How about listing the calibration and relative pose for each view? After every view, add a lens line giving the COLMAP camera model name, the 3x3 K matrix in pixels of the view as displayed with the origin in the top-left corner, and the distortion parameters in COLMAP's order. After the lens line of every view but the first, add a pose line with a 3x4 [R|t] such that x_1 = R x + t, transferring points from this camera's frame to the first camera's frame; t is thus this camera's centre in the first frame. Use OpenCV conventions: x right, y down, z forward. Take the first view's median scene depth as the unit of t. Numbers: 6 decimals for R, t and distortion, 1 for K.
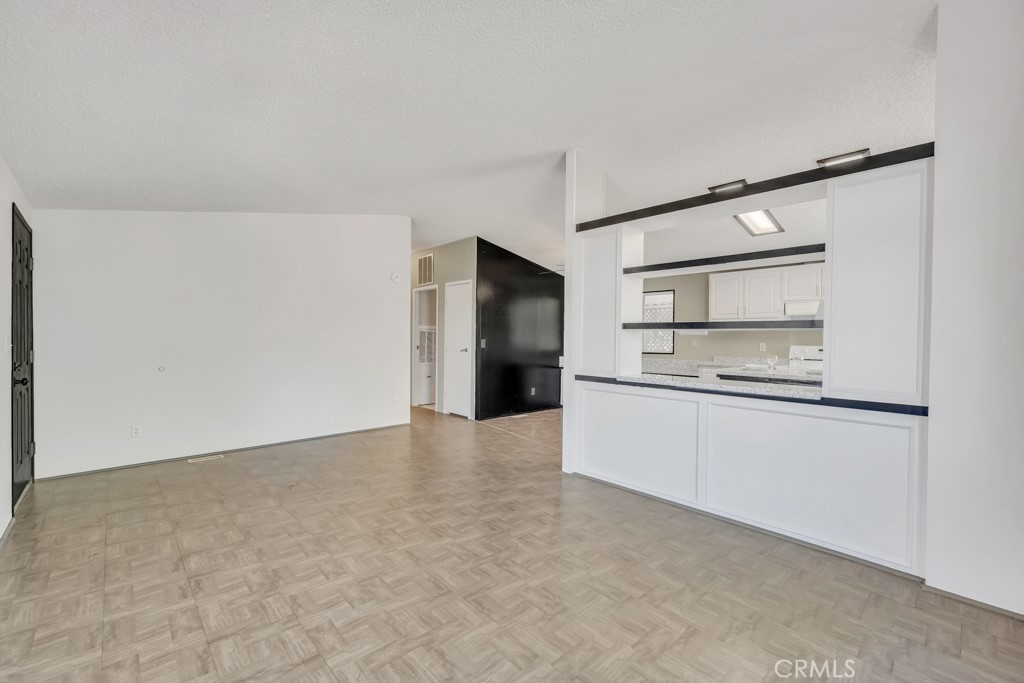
lens RADIAL K [[427.1, 0, 506.0], [0, 427.1, 344.2], [0, 0, 1]] dist [0.007785, 0.000018]
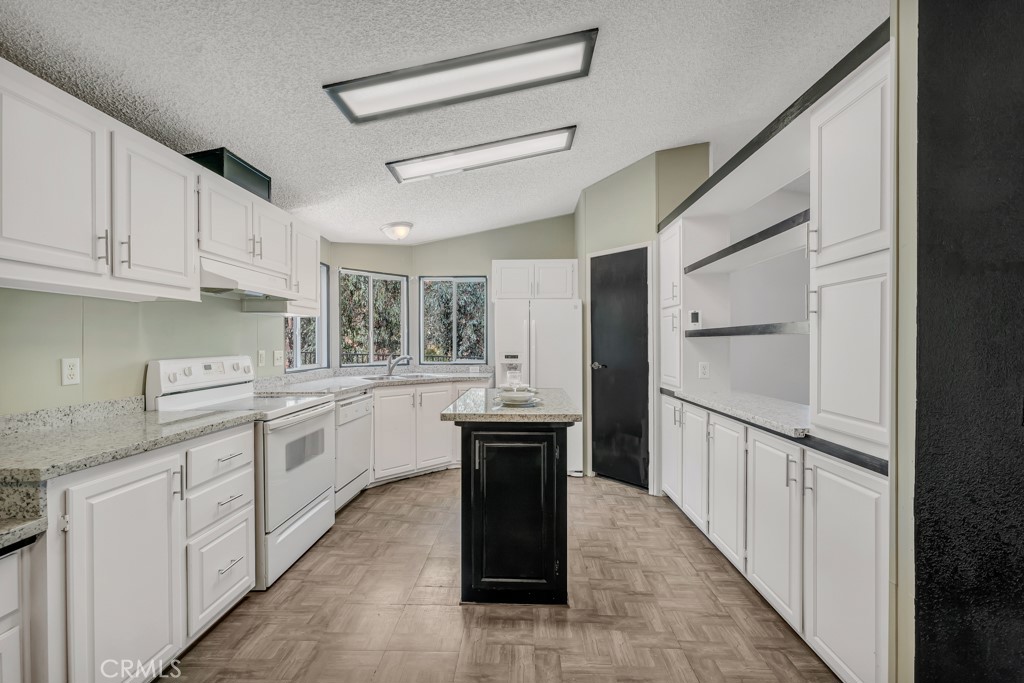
lens RADIAL K [[427.1, 0, 513.2], [0, 427.1, 344.6], [0, 0, 1]] dist [0.007785, 0.000018]
pose [[-0.730122, -0.010514, 0.683236, 0.275791], [0.007166, 0.999709, 0.023042, -0.032837], [-0.683279, 0.021720, -0.729834, 1.900264]]
